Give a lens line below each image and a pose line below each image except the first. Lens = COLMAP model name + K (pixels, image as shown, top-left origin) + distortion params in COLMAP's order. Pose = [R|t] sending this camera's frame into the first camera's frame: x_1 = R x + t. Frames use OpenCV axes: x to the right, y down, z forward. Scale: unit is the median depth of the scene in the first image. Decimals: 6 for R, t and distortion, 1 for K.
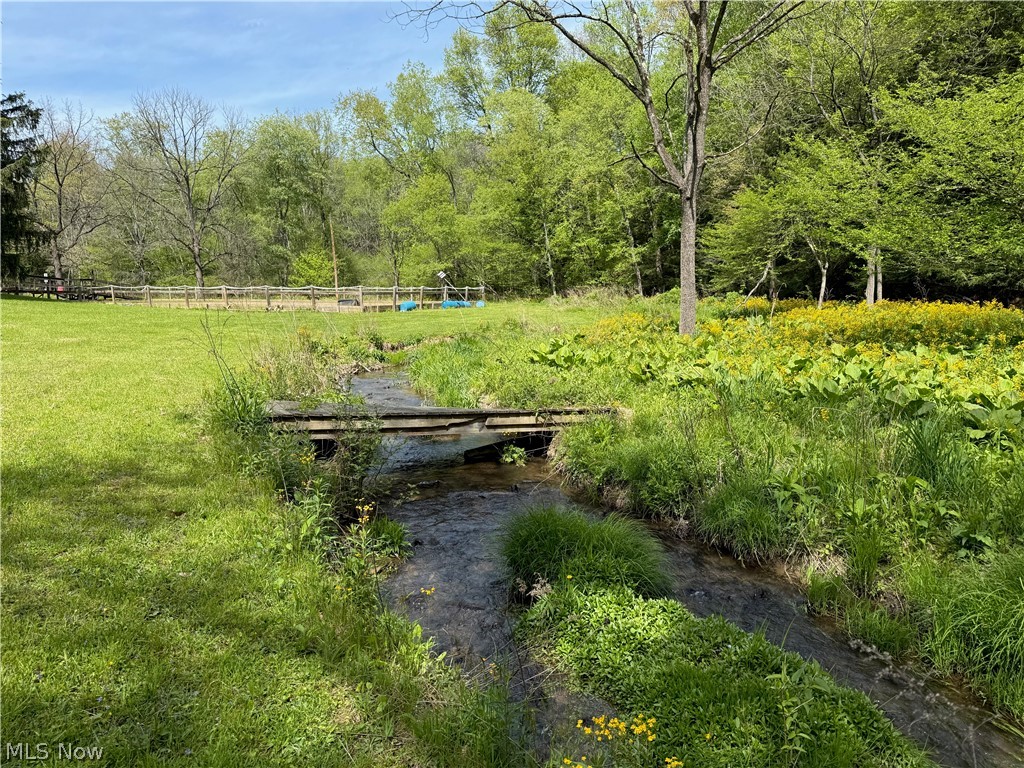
lens RADIAL K [[706.6, 0, 510.8], [0, 706.6, 387.7], [0, 0, 1]] dist [0.040175, -0.056442]
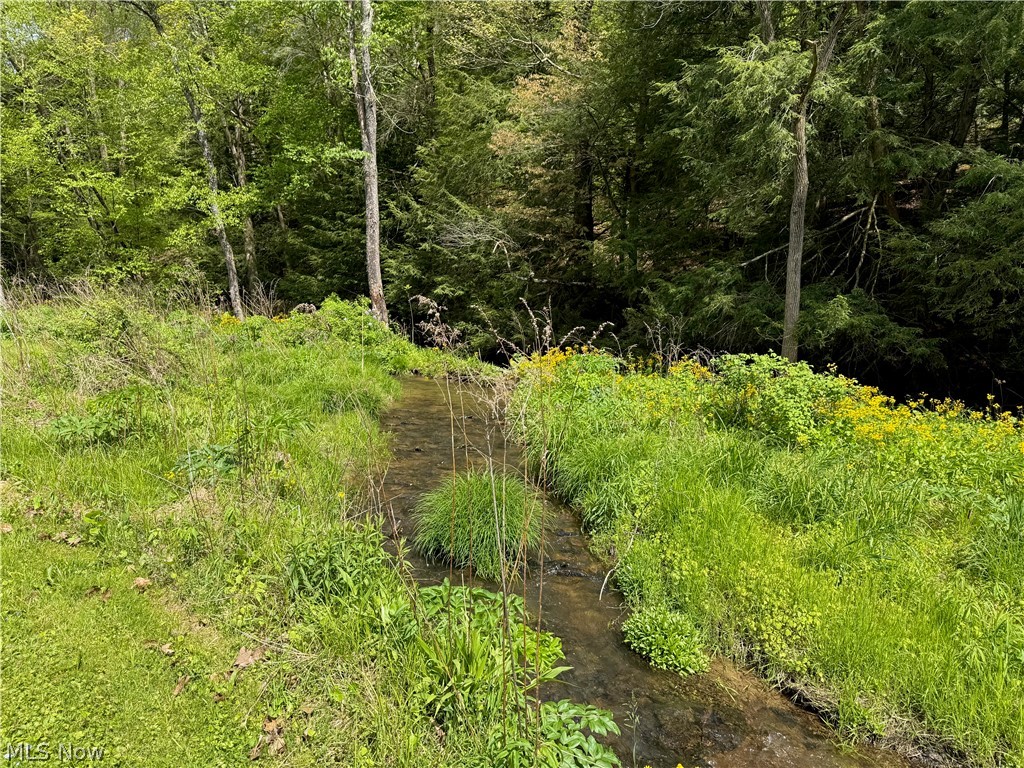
lens RADIAL K [[706.6, 0, 501.8], [0, 706.6, 389.3], [0, 0, 1]] dist [0.040175, -0.056442]
pose [[0.822983, -0.021062, 0.567675, 0.070438], [0.024694, 0.999694, 0.001292, -0.077799], [-0.567529, 0.012954, 0.823252, 0.556270]]
